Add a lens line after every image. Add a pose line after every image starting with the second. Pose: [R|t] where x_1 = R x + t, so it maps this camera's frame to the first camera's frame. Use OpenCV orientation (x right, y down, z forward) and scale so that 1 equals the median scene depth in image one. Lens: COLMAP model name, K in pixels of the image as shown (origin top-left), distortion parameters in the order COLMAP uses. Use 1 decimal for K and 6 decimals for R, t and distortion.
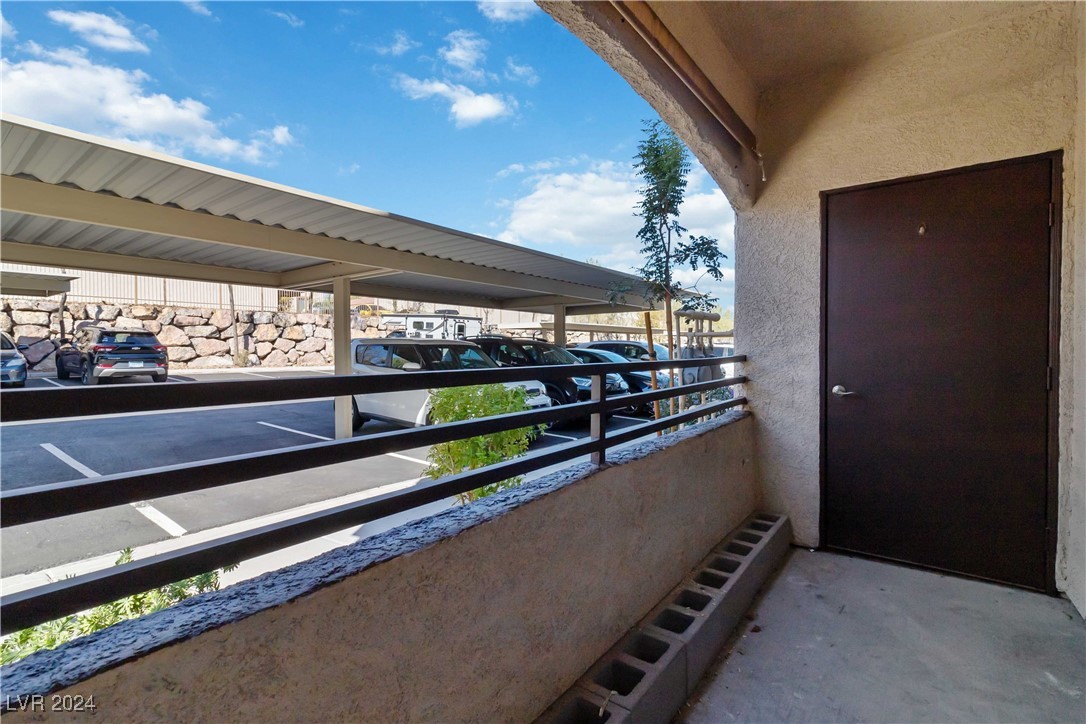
lens RADIAL K [[516.0, 0, 550.8], [0, 516.0, 355.9], [0, 0, 1]] dist [0.001289, 0.000430]
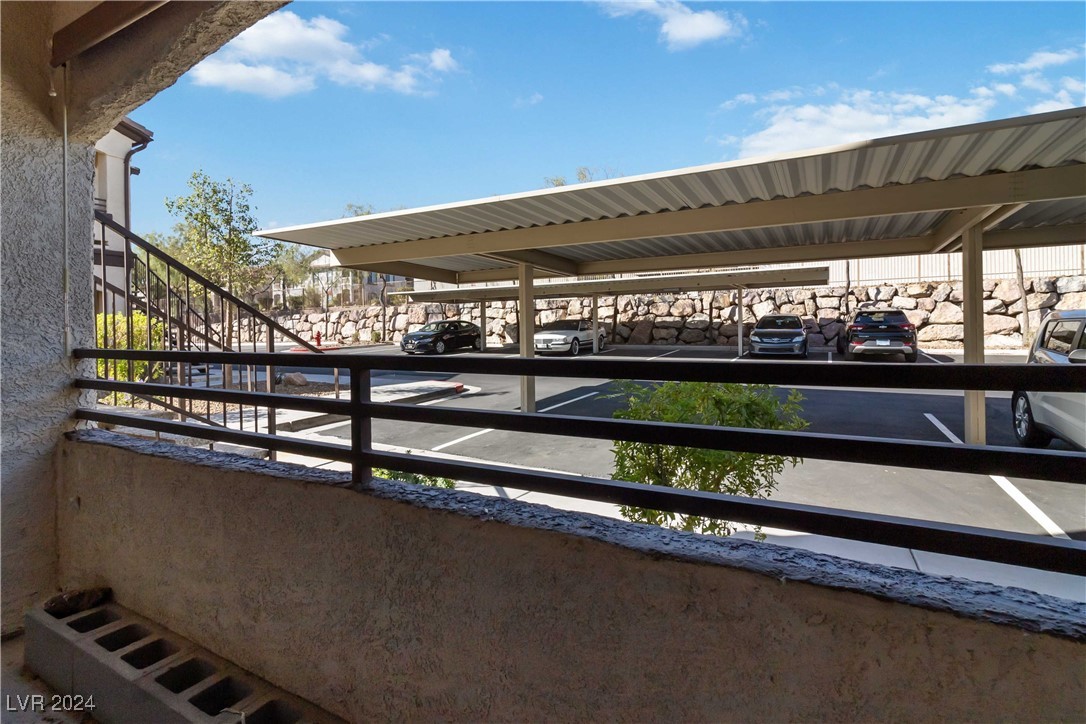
lens RADIAL K [[519.0, 0, 549.2], [0, 519.0, 351.1], [0, 0, 1]] dist [-0.000273, -0.000161]
pose [[0.113874, 0.037693, -0.992780, 0.147406], [-0.004099, 0.999289, 0.037470, -0.002082], [0.993487, -0.000197, 0.113948, 0.201359]]
